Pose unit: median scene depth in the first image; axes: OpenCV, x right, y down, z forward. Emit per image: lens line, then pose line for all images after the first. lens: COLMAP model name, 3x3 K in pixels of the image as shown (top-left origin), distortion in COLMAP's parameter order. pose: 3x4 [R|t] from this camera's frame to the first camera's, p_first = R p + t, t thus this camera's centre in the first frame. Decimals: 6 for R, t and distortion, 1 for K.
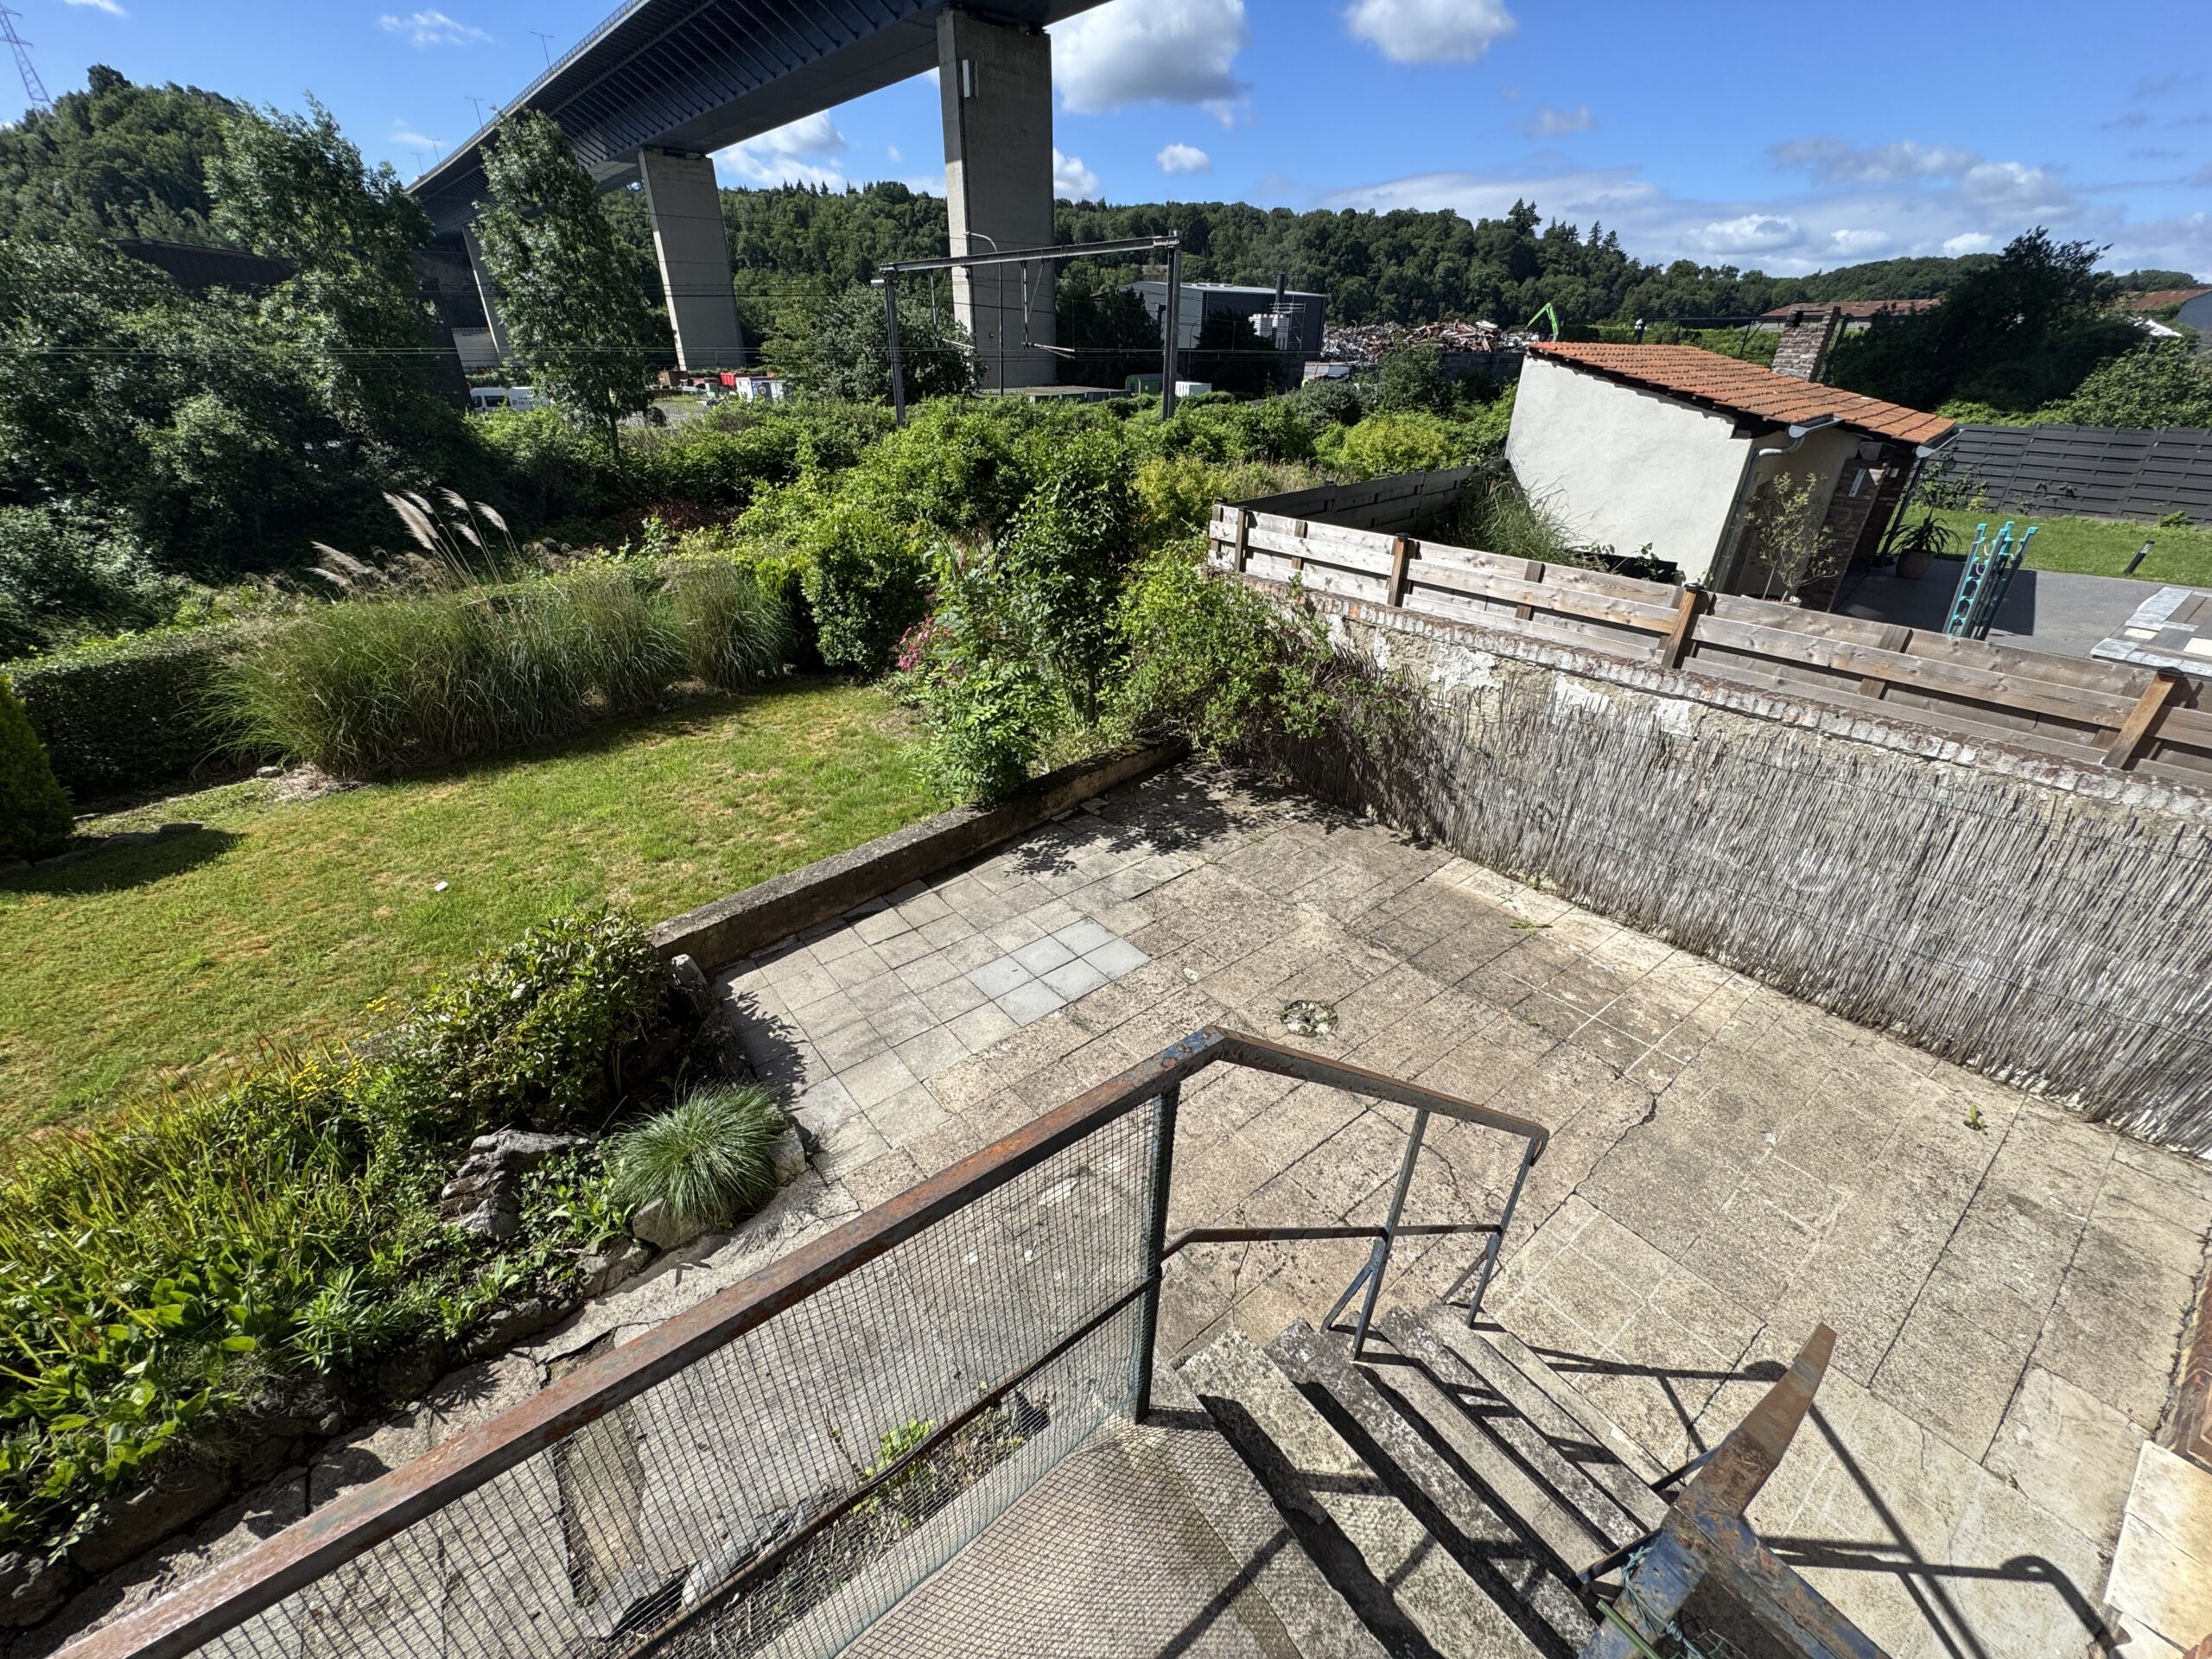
lens RADIAL K [[880.9, 0, 1101.8], [0, 880.9, 830.9], [0, 0, 1]] dist [-0.001889, 0.000063]
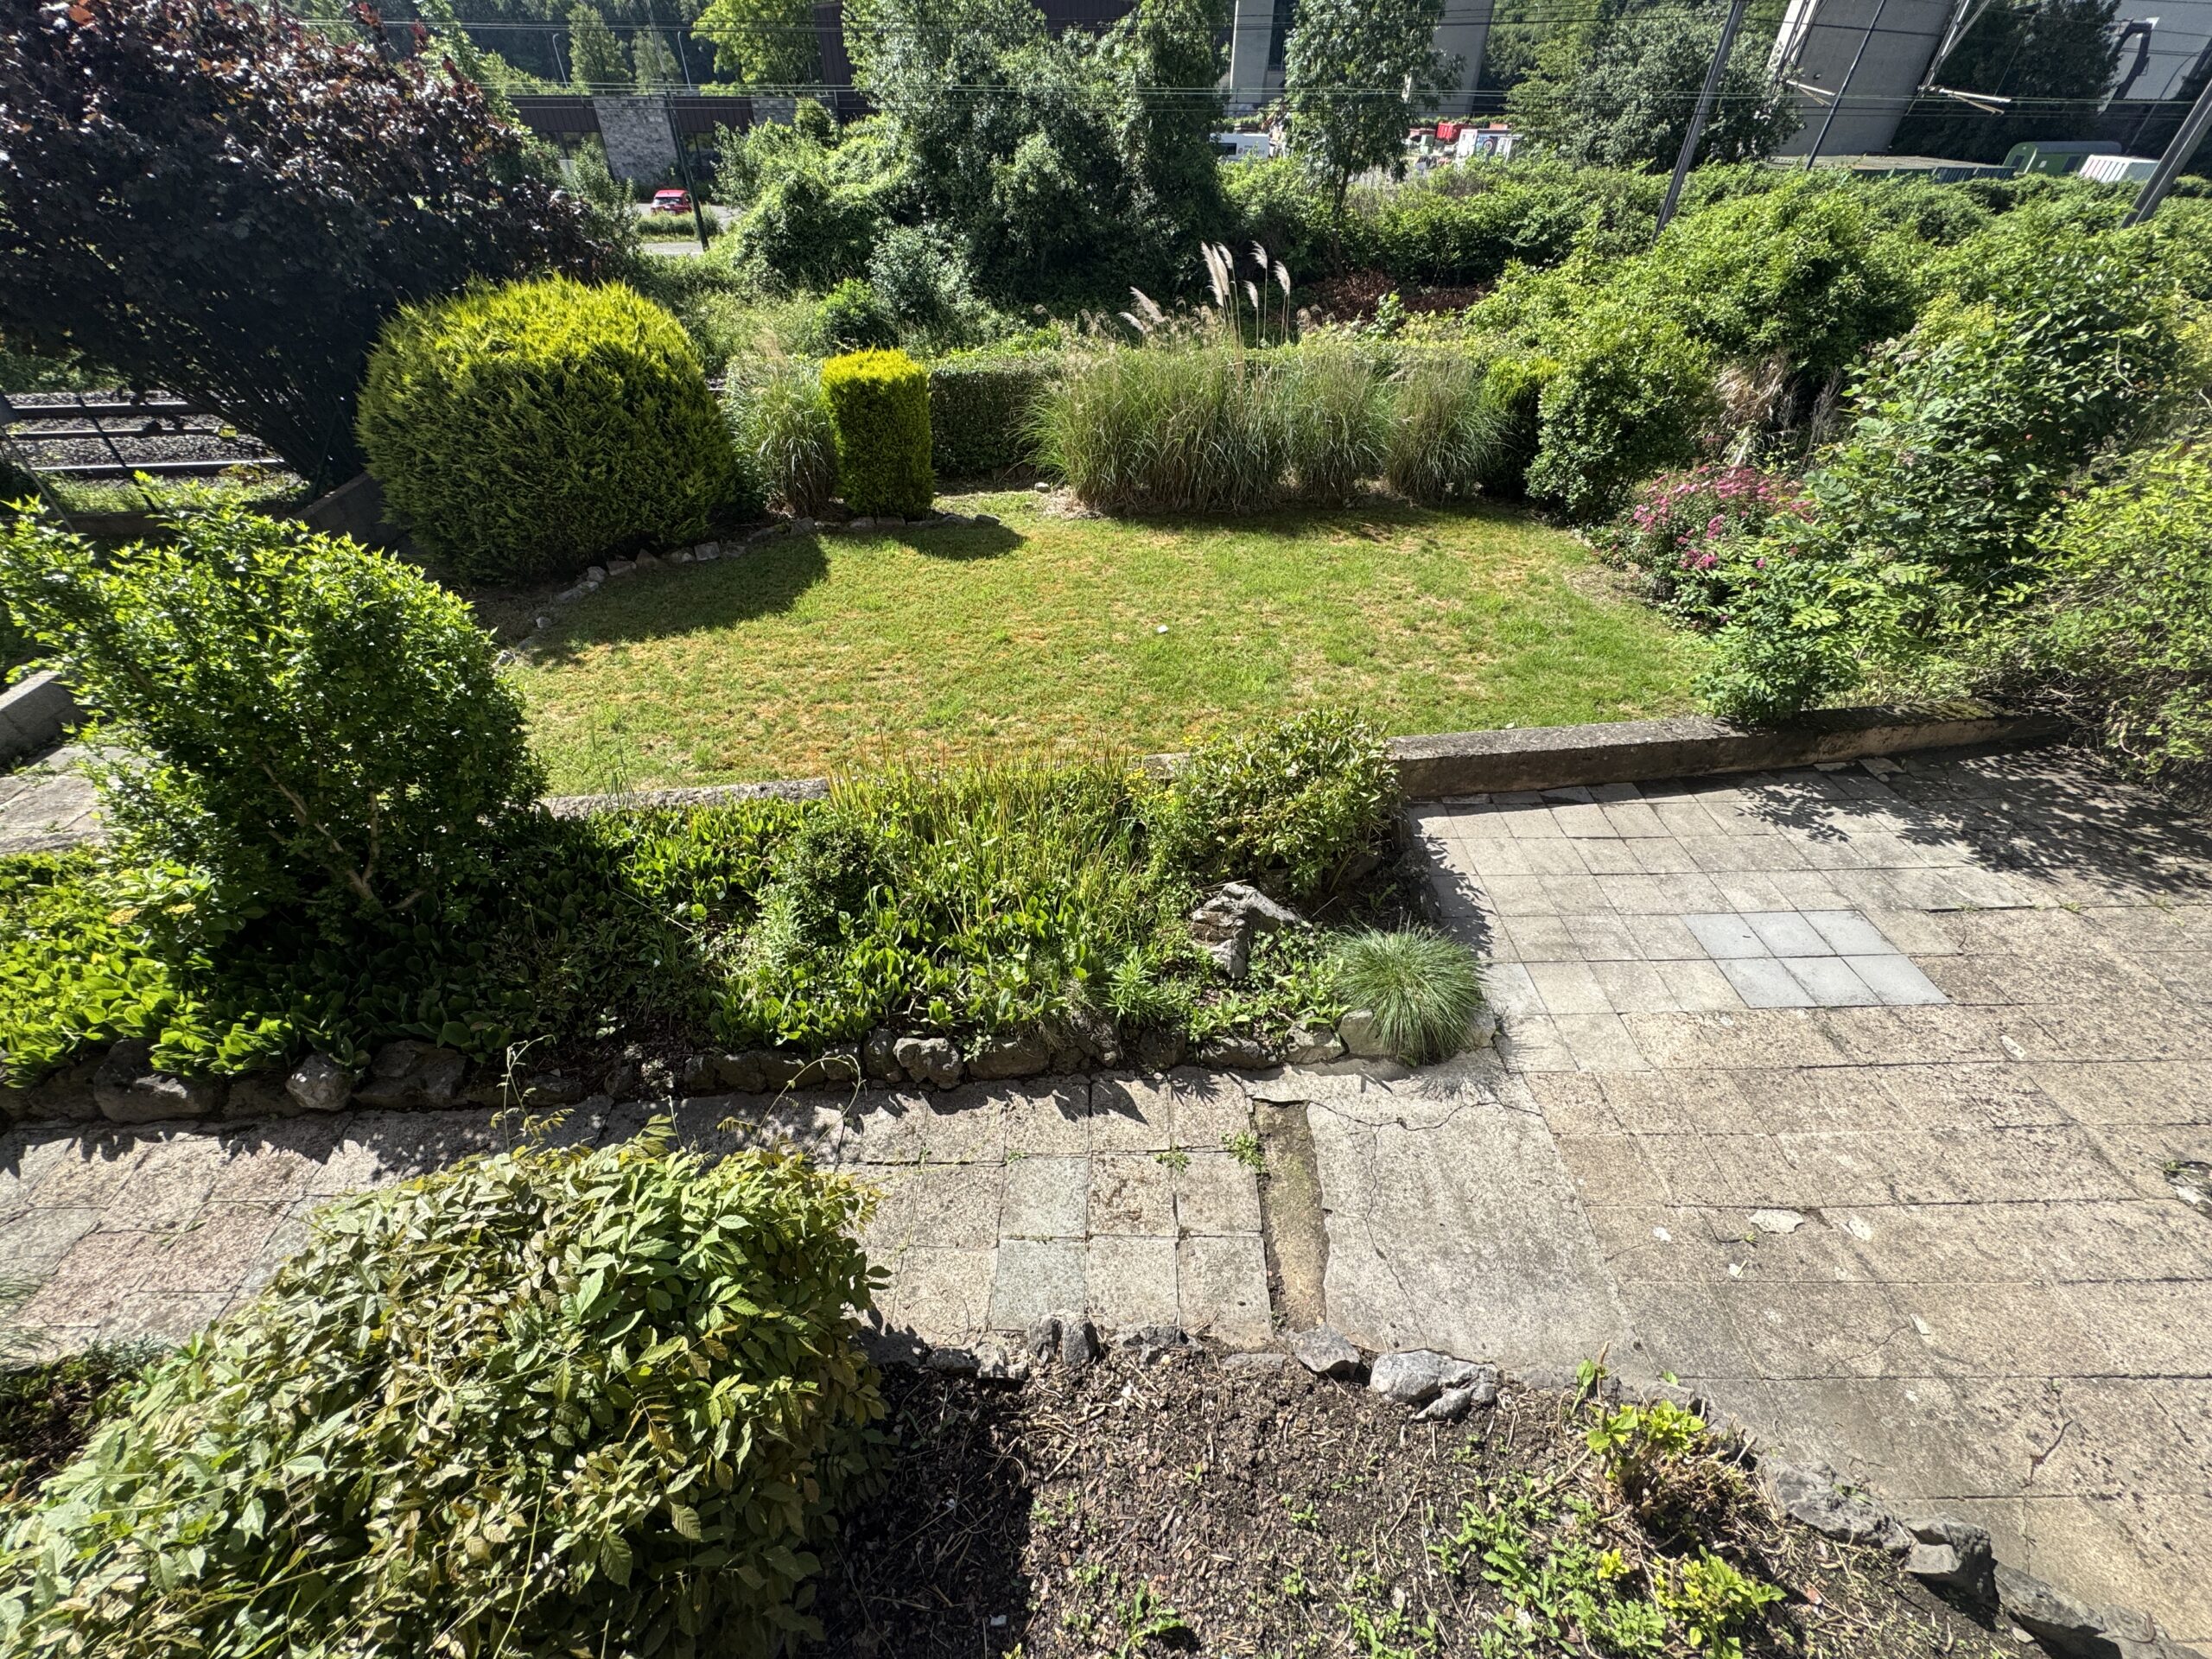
lens RADIAL K [[880.9, 0, 1102.1], [0, 880.9, 825.2], [0, 0, 1]] dist [-0.001889, 0.000063]
pose [[0.796477, 0.391410, -0.460892, -0.177782], [-0.295725, 0.916995, 0.267706, 0.013185], [0.527419, -0.076924, 0.846116, -0.020746]]
